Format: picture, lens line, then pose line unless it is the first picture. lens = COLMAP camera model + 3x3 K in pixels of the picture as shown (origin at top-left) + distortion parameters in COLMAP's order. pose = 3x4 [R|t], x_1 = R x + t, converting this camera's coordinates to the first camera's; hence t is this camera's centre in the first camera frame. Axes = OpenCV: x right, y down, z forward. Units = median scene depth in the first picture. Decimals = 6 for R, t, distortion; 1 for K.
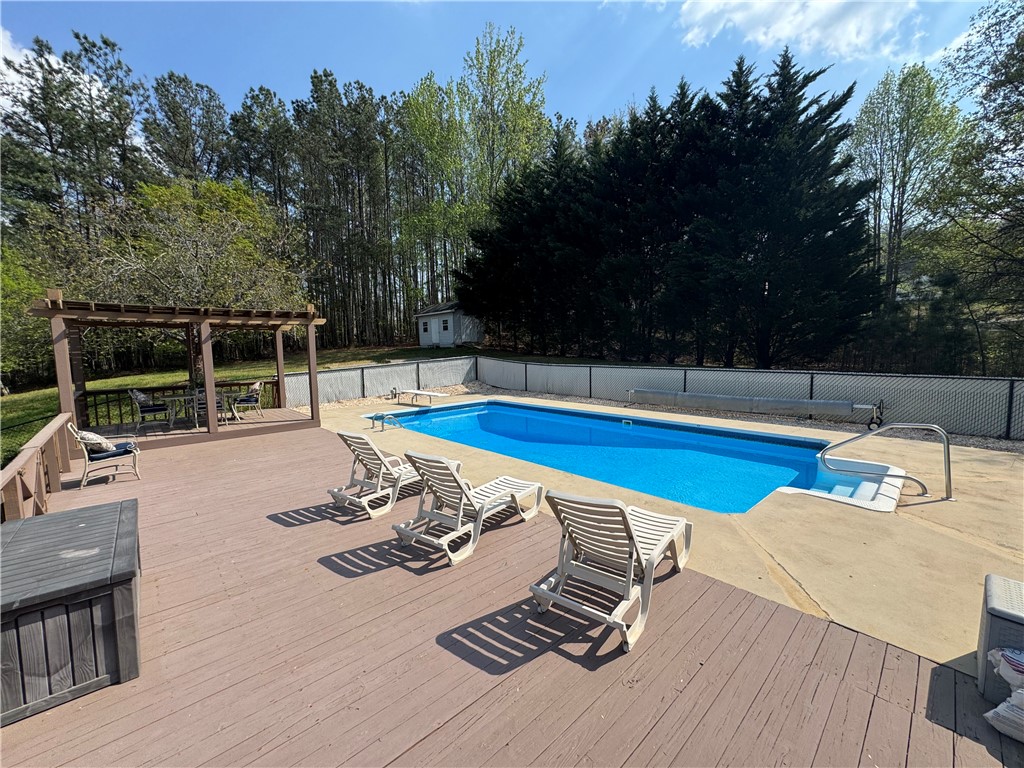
lens RADIAL K [[410.6, 0, 511.8], [0, 410.6, 386.6], [0, 0, 1]] dist [-0.007728, -0.000026]
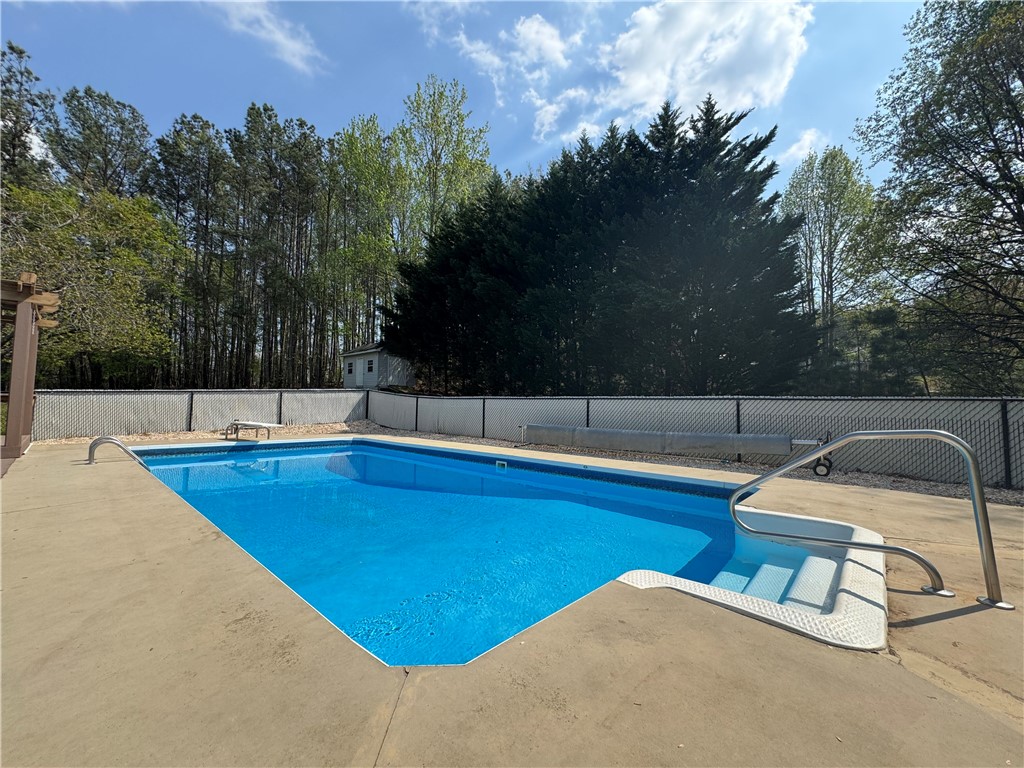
lens RADIAL K [[410.6, 0, 511.8], [0, 410.6, 385.4], [0, 0, 1]] dist [-0.007728, -0.000026]
pose [[0.996161, 0.036806, 0.079426, 0.134438], [-0.024769, 0.988746, -0.147538, 0.031979], [-0.083962, 0.145005, 0.985862, 0.150903]]
